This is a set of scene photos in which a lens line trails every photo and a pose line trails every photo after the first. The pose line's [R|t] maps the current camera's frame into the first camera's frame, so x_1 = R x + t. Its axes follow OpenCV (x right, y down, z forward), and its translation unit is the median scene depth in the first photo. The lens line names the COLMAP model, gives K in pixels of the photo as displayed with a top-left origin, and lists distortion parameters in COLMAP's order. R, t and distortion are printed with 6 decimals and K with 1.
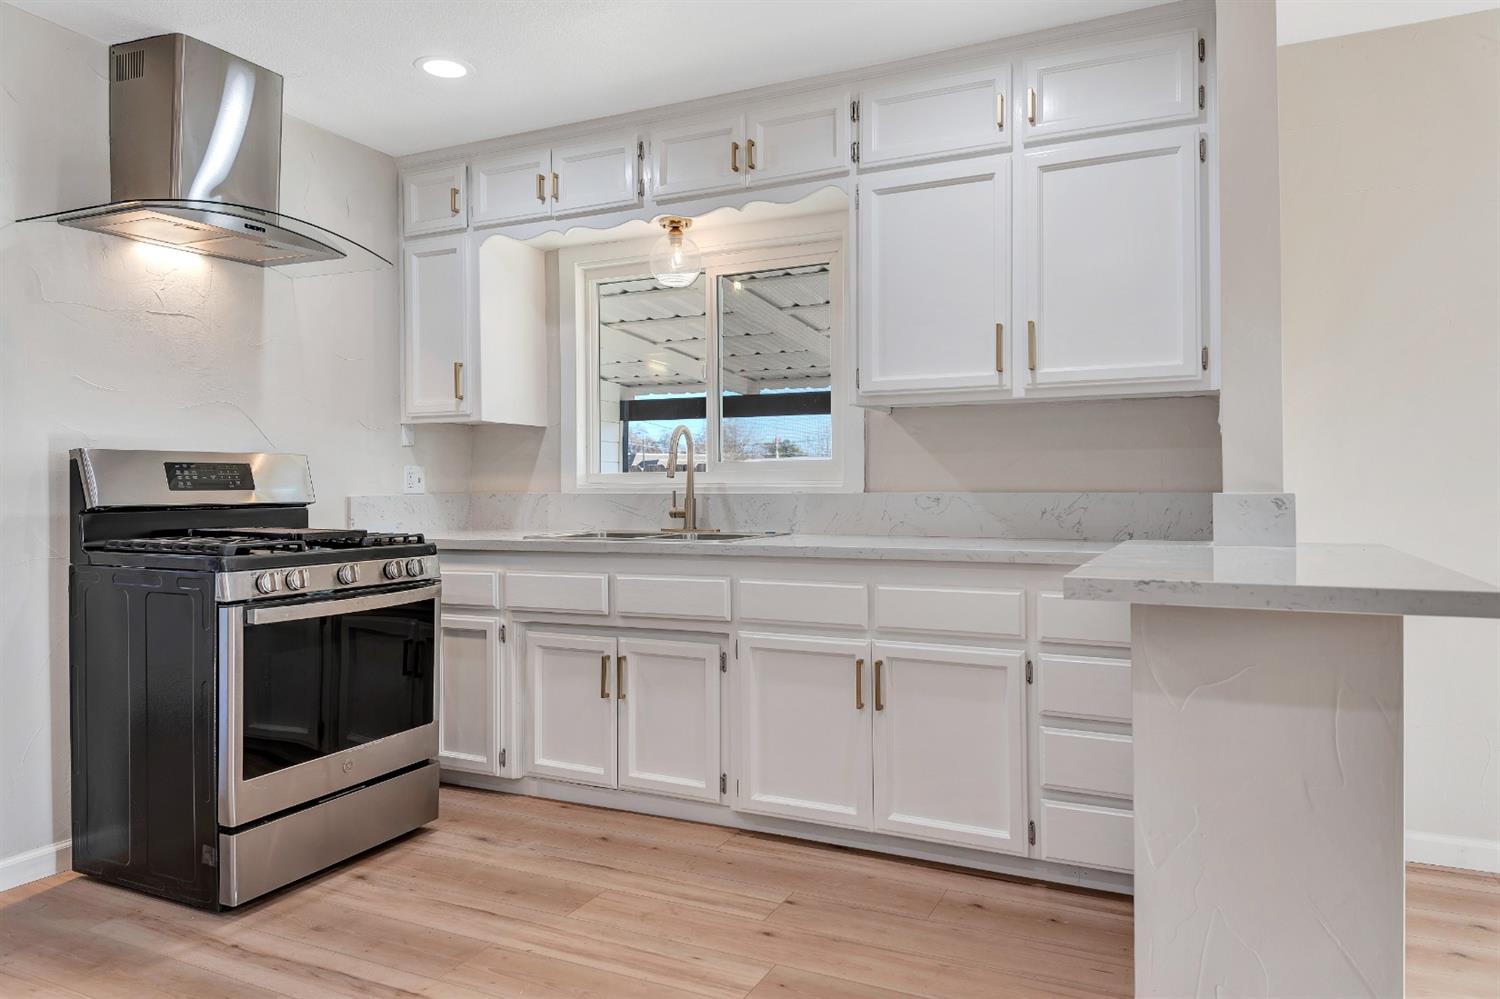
lens RADIAL K [[972.8, 0, 736.7], [0, 972.8, 480.0], [0, 0, 1]] dist [0.005188, -0.020093]
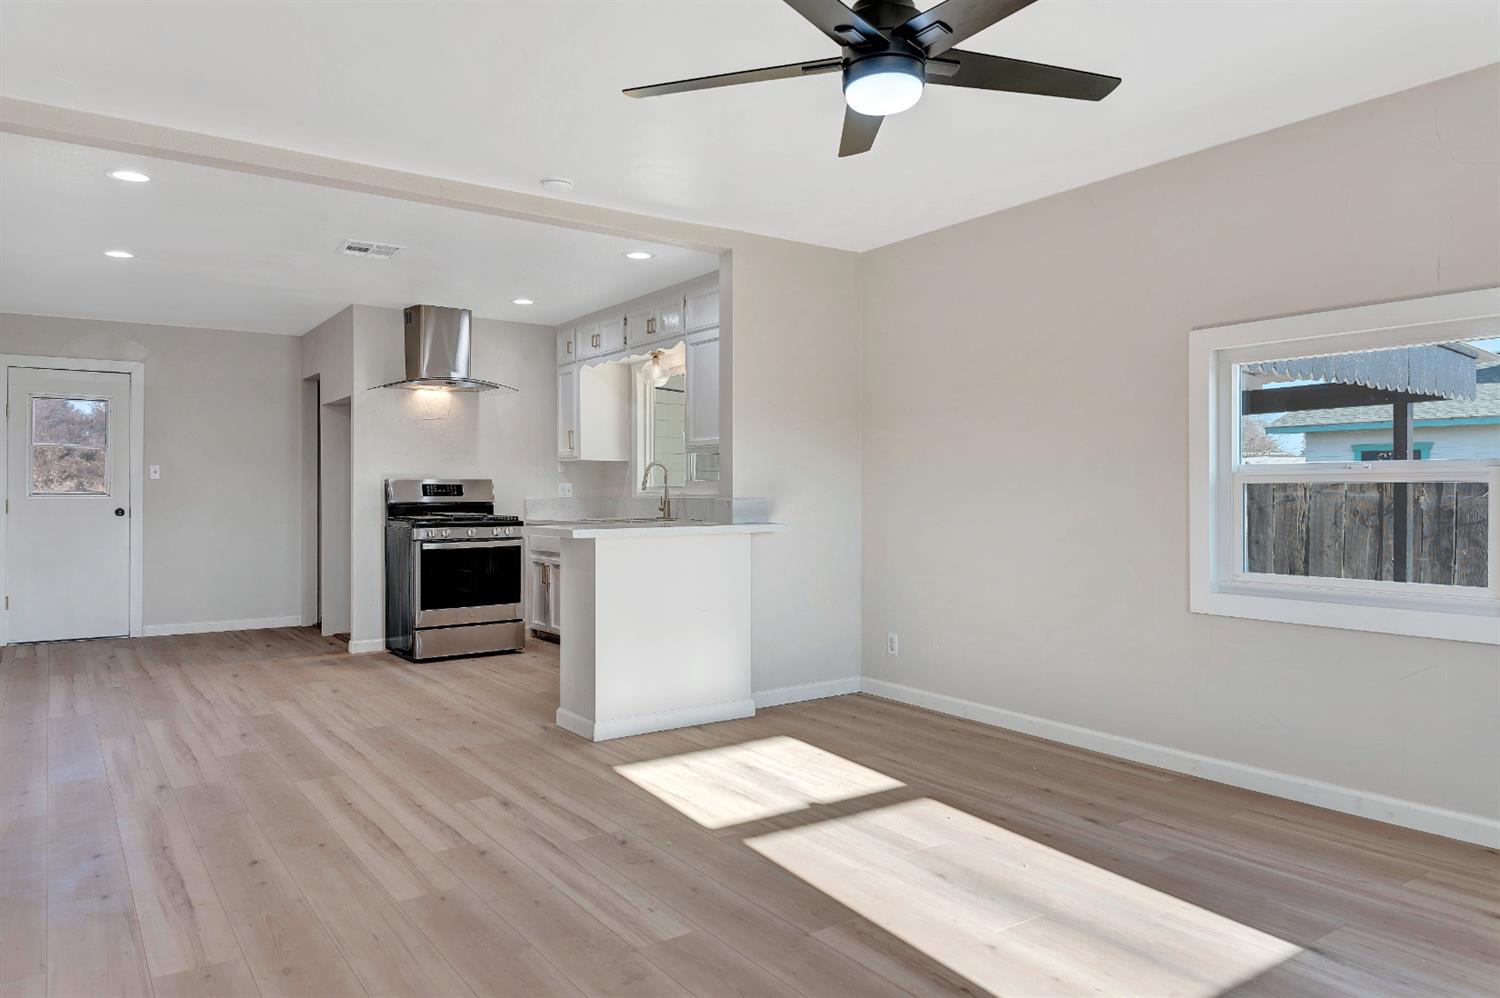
lens RADIAL K [[972.8, 0, 746.5], [0, 972.8, 483.5], [0, 0, 1]] dist [0.005188, -0.020093]
pose [[0.875488, -0.003268, -0.483228, 1.085446], [0.003716, 0.999993, -0.000031, -0.015056], [0.483225, -0.001768, 0.875494, -0.603630]]
